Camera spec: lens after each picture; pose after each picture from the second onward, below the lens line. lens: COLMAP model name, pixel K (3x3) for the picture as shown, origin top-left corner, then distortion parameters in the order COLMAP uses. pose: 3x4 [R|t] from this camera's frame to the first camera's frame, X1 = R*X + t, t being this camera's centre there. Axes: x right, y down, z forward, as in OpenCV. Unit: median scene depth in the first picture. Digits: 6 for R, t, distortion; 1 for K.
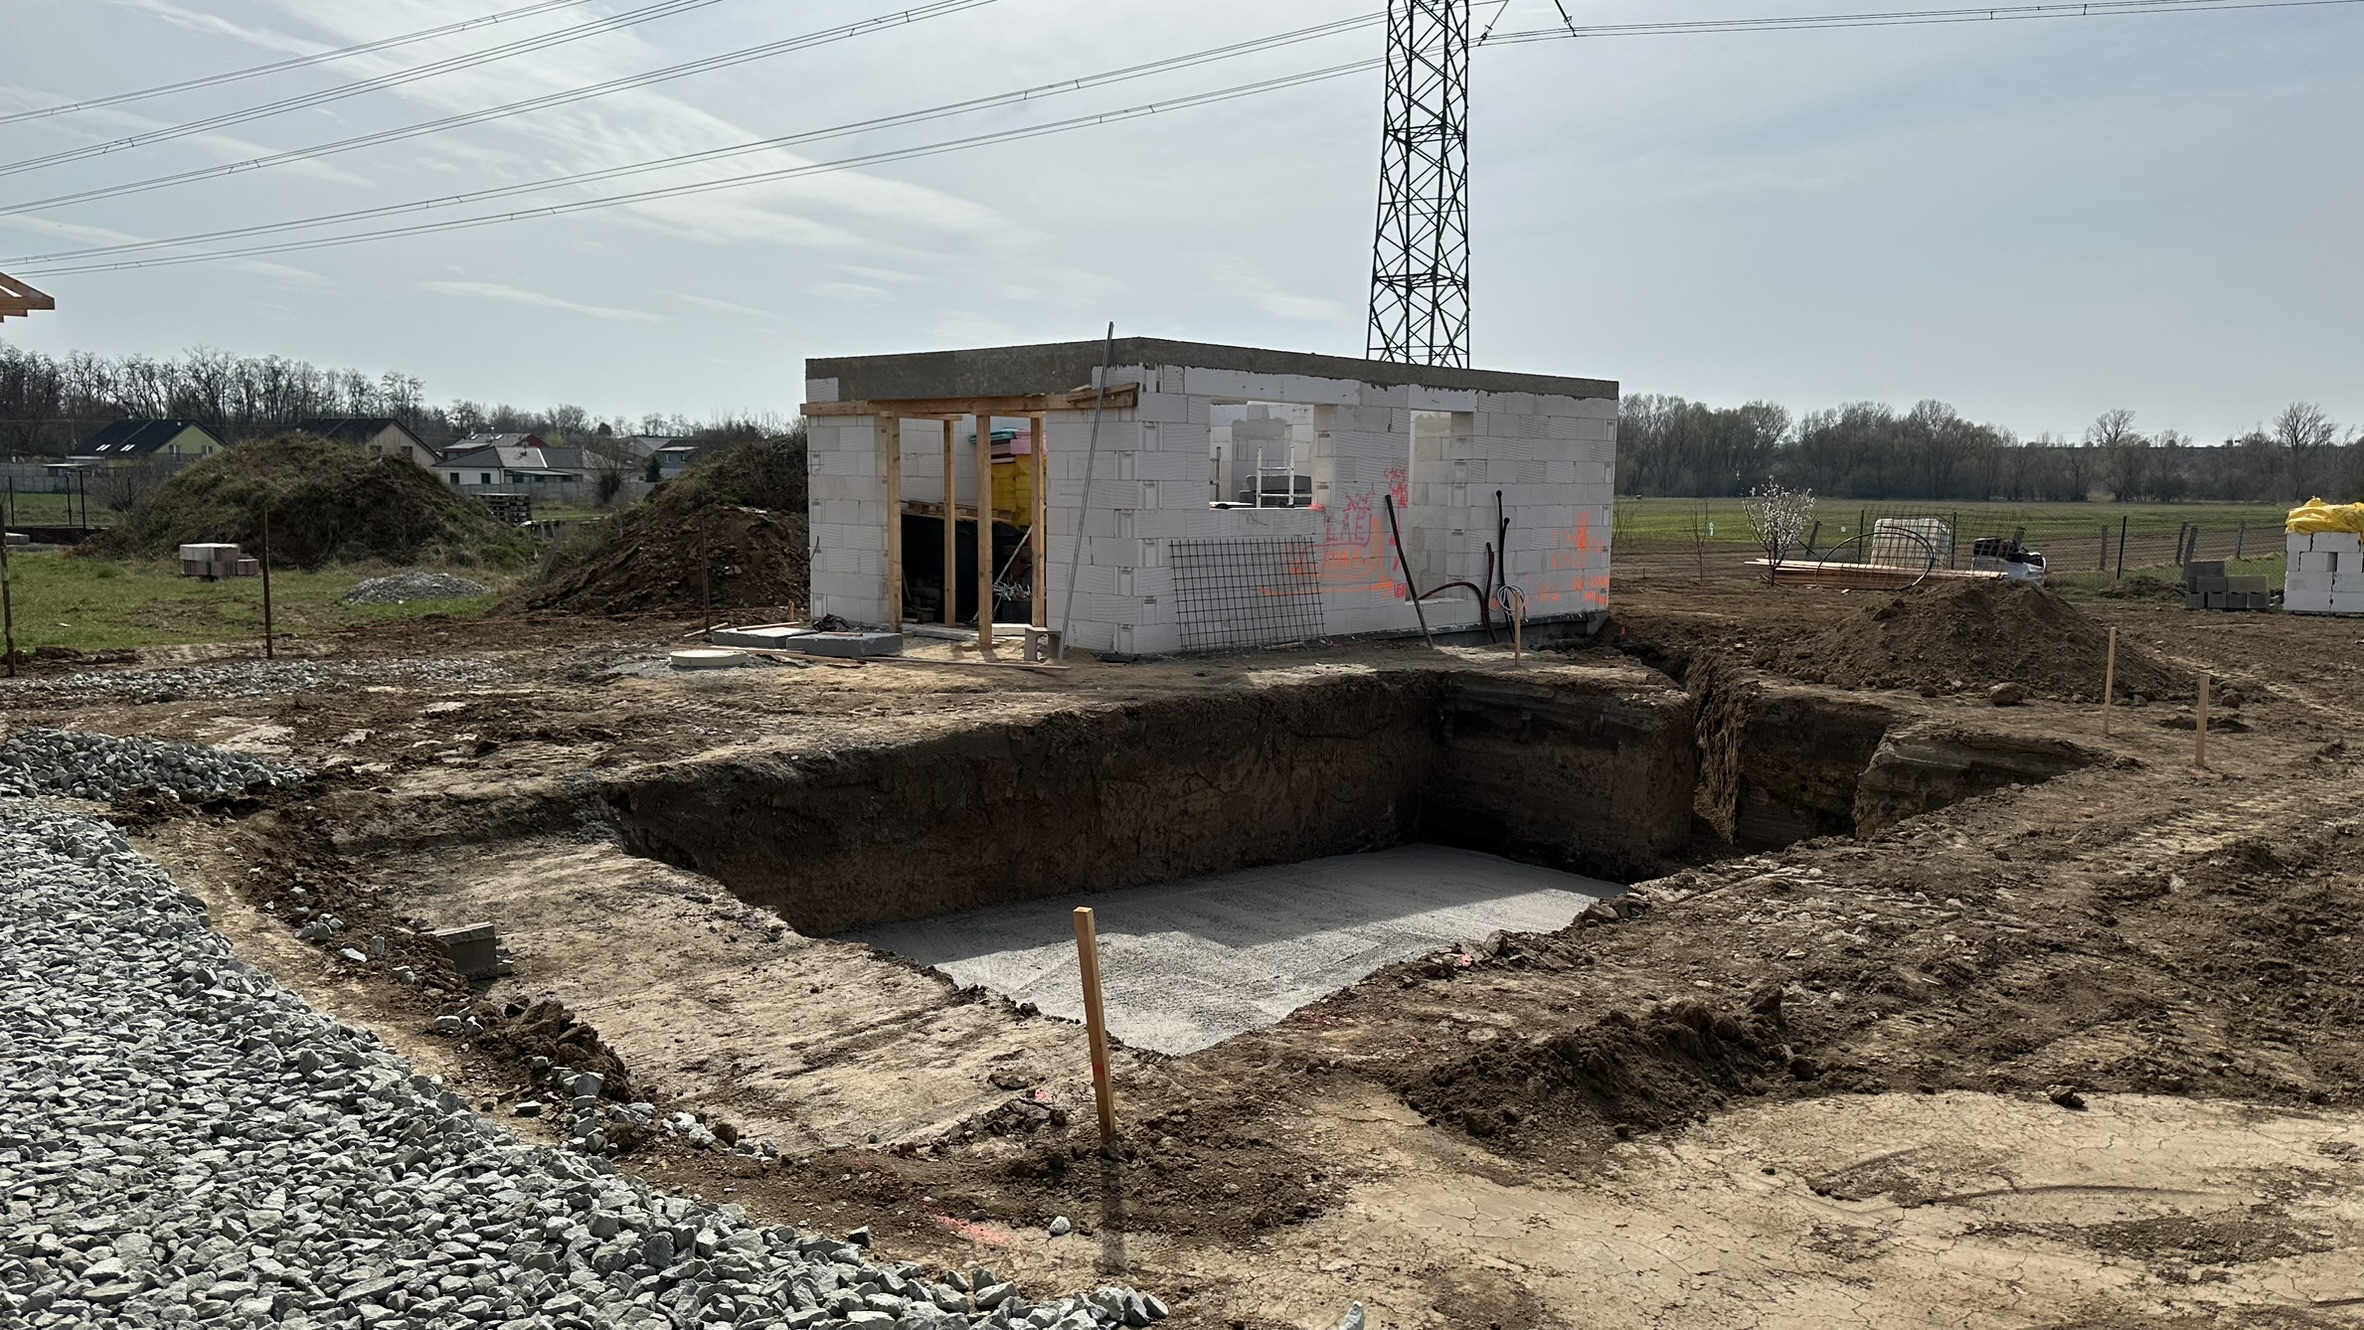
lens RADIAL K [[1655.7, 0, 1182.0], [0, 1655.7, 665.0], [0, 0, 1]] dist [0.070804, -0.083048]
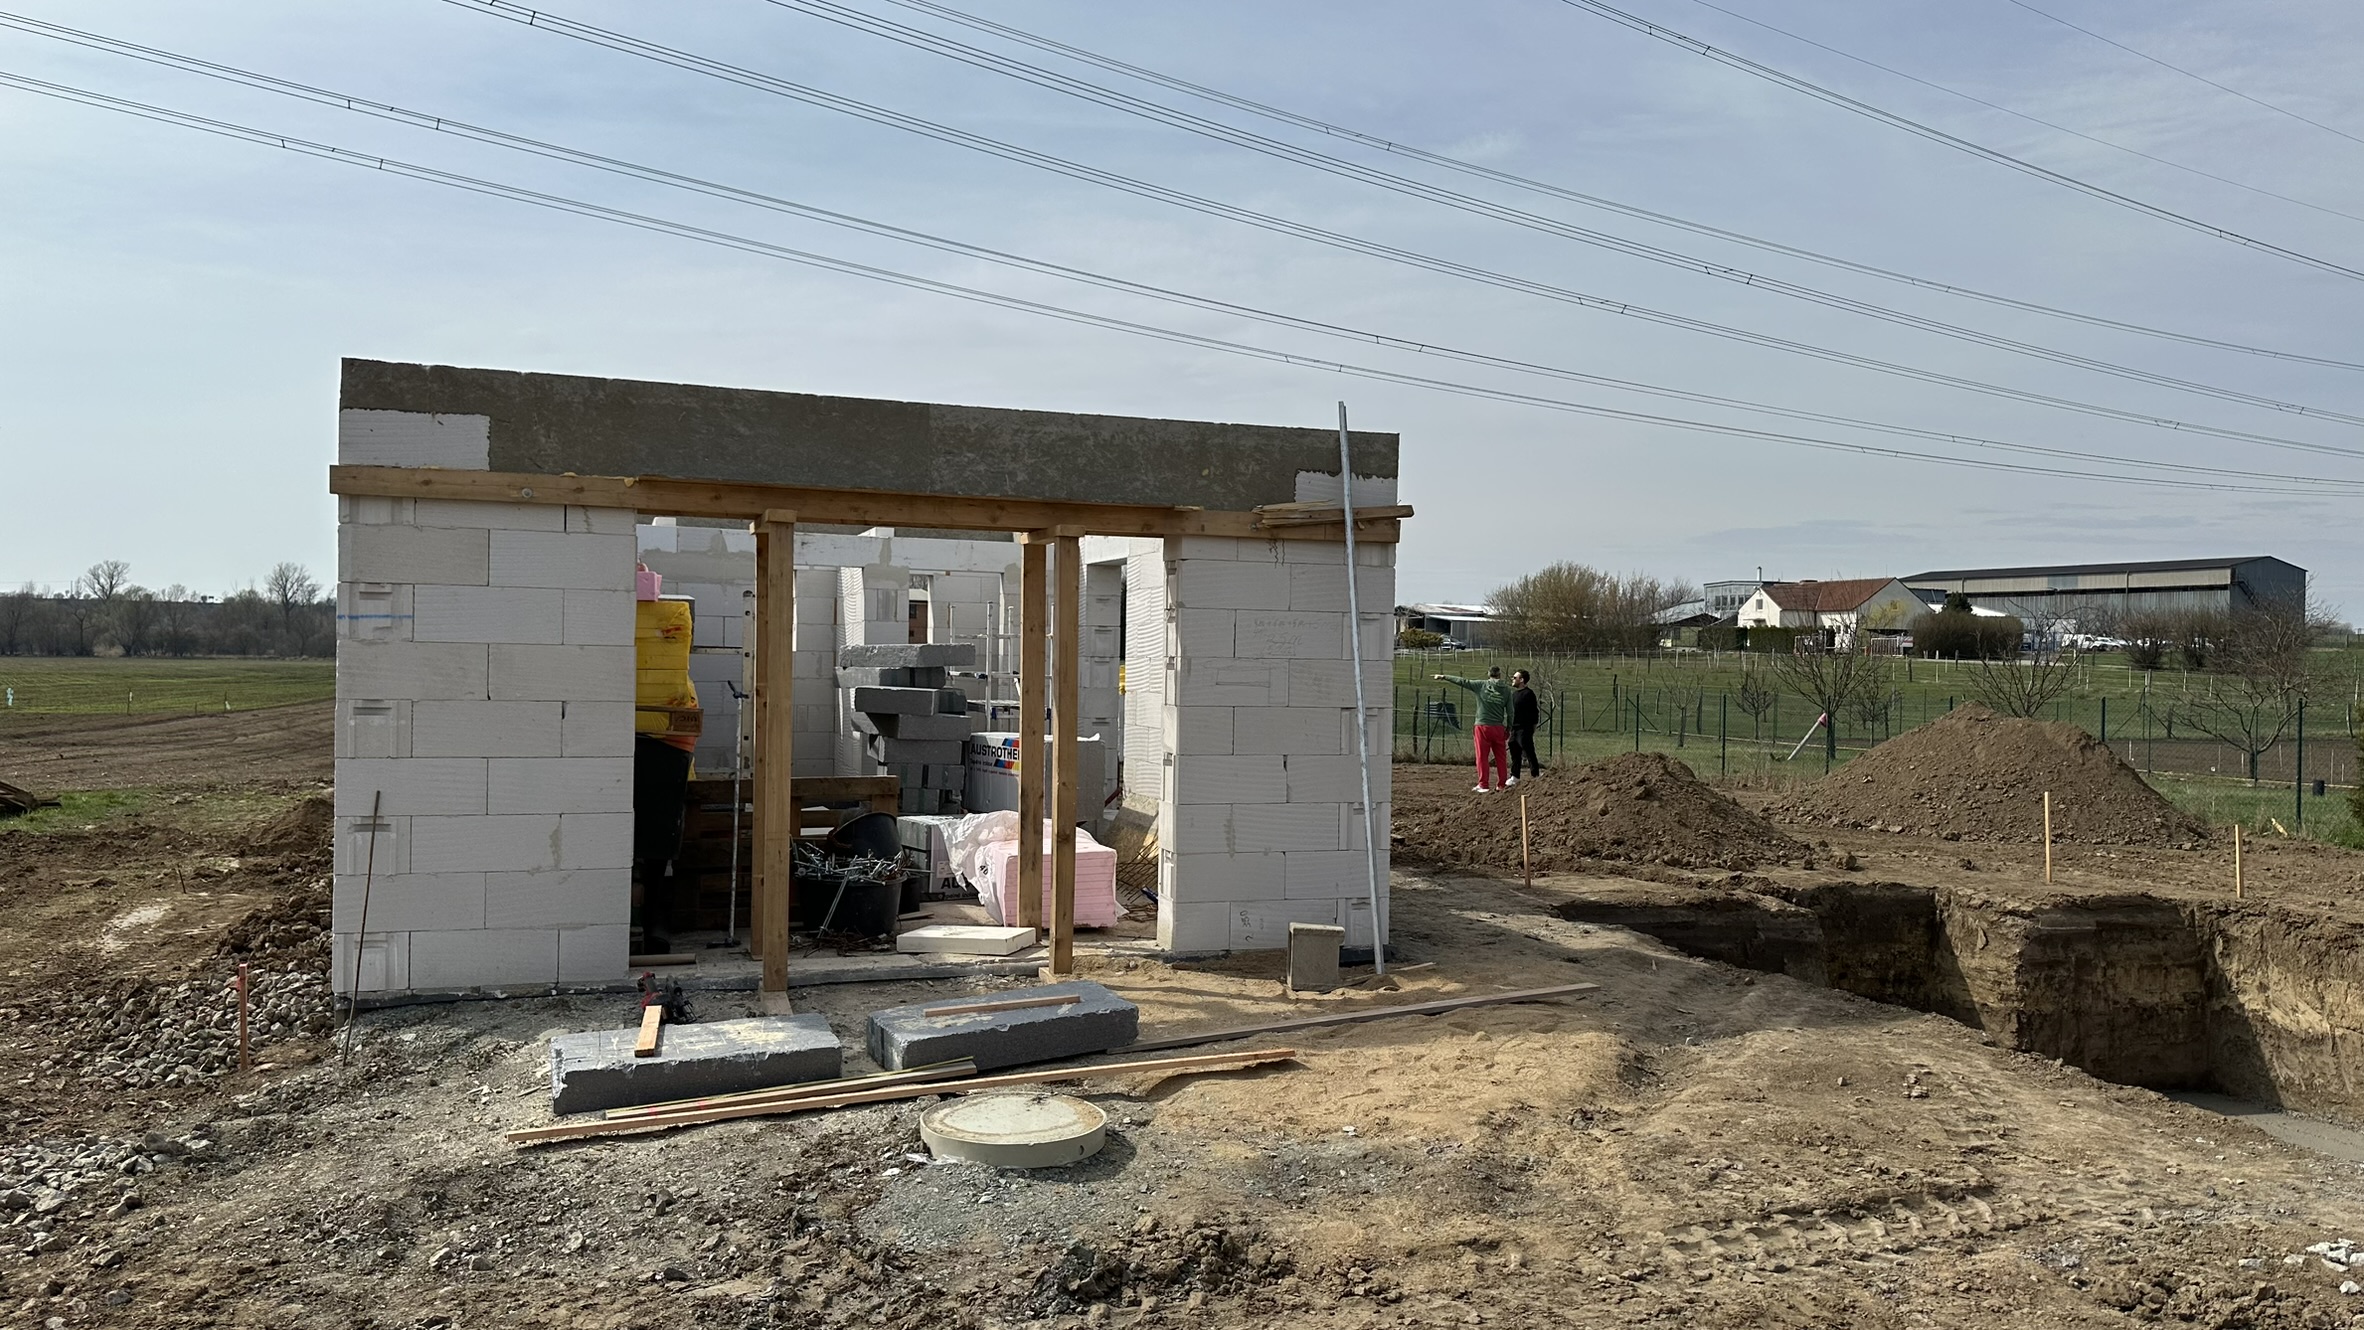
lens RADIAL K [[1655.7, 0, 1182.0], [0, 1655.7, 665.0], [0, 0, 1]] dist [0.070804, -0.083048]
pose [[0.457748, -0.005301, 0.889066, -0.500265], [0.086152, 0.995541, -0.038421, -0.076766], [-0.884898, 0.094181, 0.456163, 0.646268]]
